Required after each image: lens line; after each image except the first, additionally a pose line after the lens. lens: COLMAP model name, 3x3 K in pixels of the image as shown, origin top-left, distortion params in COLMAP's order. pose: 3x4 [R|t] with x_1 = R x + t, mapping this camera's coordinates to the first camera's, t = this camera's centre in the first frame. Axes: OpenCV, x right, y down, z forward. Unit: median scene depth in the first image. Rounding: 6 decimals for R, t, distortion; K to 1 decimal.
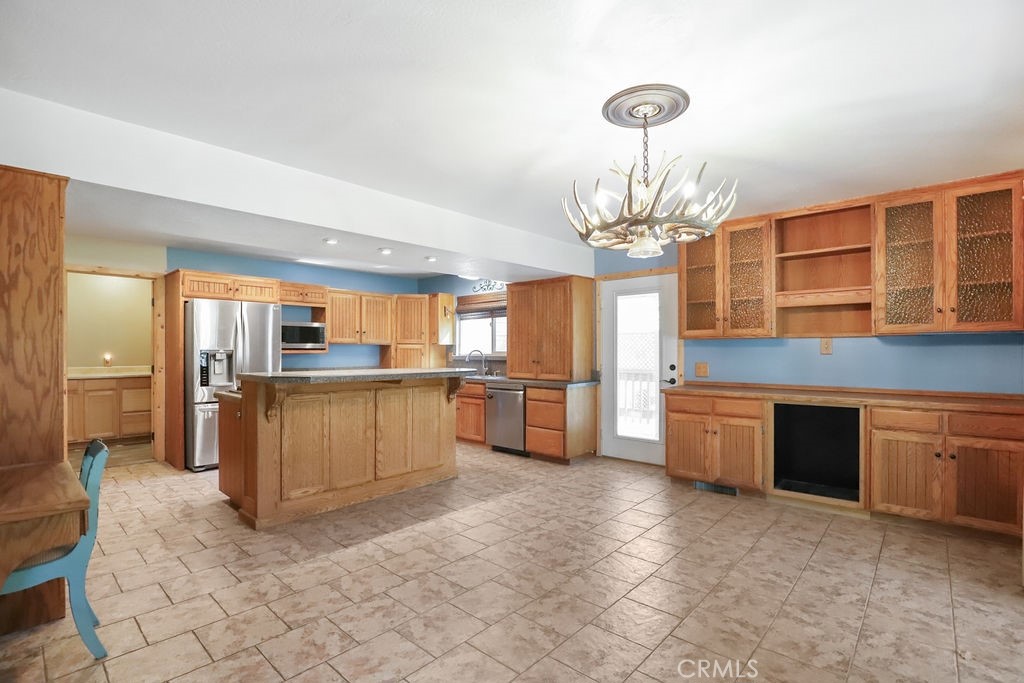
lens RADIAL K [[473.2, 0, 497.4], [0, 473.2, 346.4], [0, 0, 1]] dist [-0.032009, 0.010654]
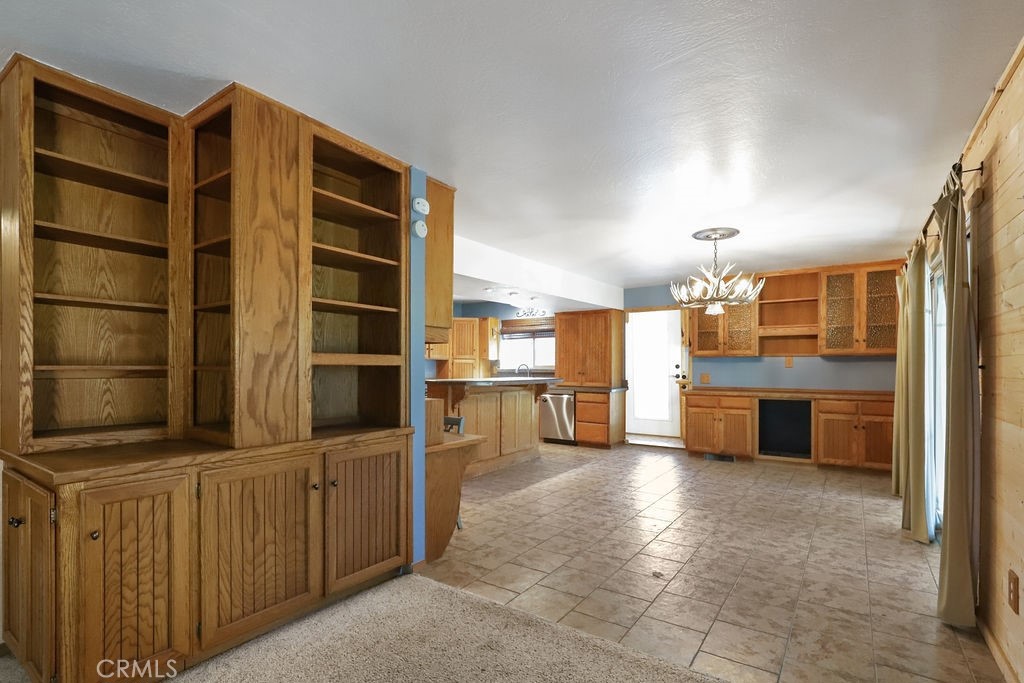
lens RADIAL K [[485.1, 0, 516.2], [0, 485.1, 363.6], [0, 0, 1]] dist [-0.036629, 0.036798]
pose [[0.989831, 0.001474, 0.142239, -0.367422], [-0.002465, 0.999974, 0.006793, -0.003536], [-0.142226, -0.007075, 0.989809, -0.391276]]
